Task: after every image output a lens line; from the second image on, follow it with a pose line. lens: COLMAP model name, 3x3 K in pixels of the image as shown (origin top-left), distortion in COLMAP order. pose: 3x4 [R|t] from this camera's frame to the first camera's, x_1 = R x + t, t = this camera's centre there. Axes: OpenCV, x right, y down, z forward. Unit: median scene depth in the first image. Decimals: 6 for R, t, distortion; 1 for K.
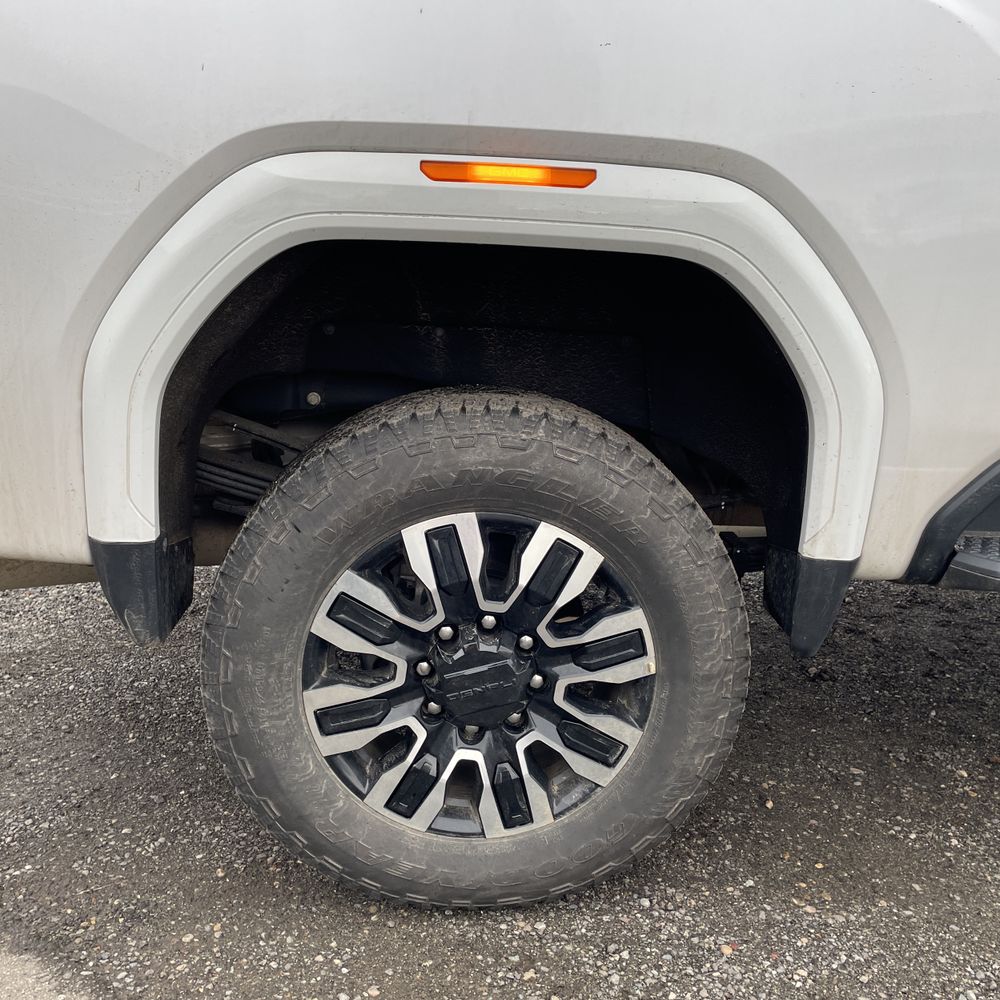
lens RADIAL K [[995.6, 0, 508.4], [0, 995.6, 510.2], [0, 0, 1]] dist [0.103849, -0.142082]
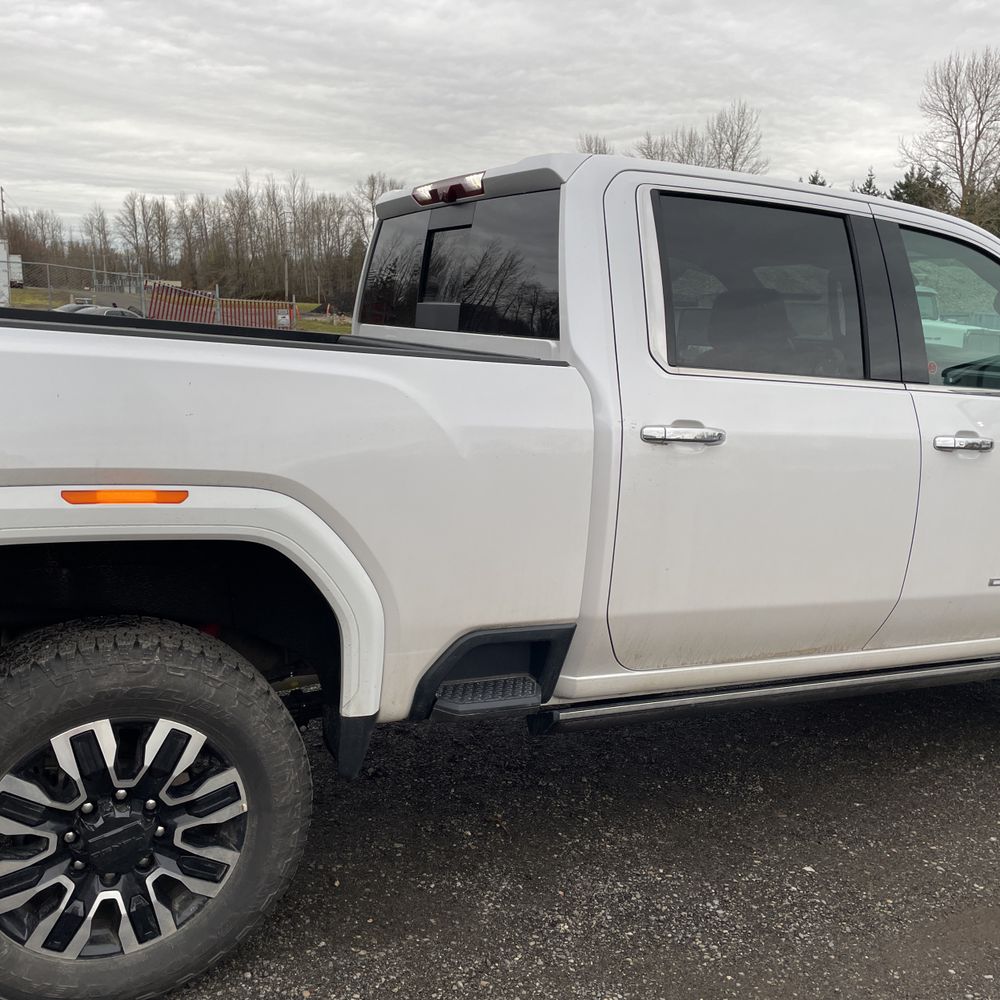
lens RADIAL K [[996.2, 0, 509.8], [0, 996.2, 505.9], [0, 0, 1]] dist [0.094727, -0.119503]
pose [[0.919072, -0.046203, 0.391373, -0.054231], [0.073122, 0.995852, -0.054150, -0.168359], [-0.387247, 0.078386, 0.918638, -0.518902]]
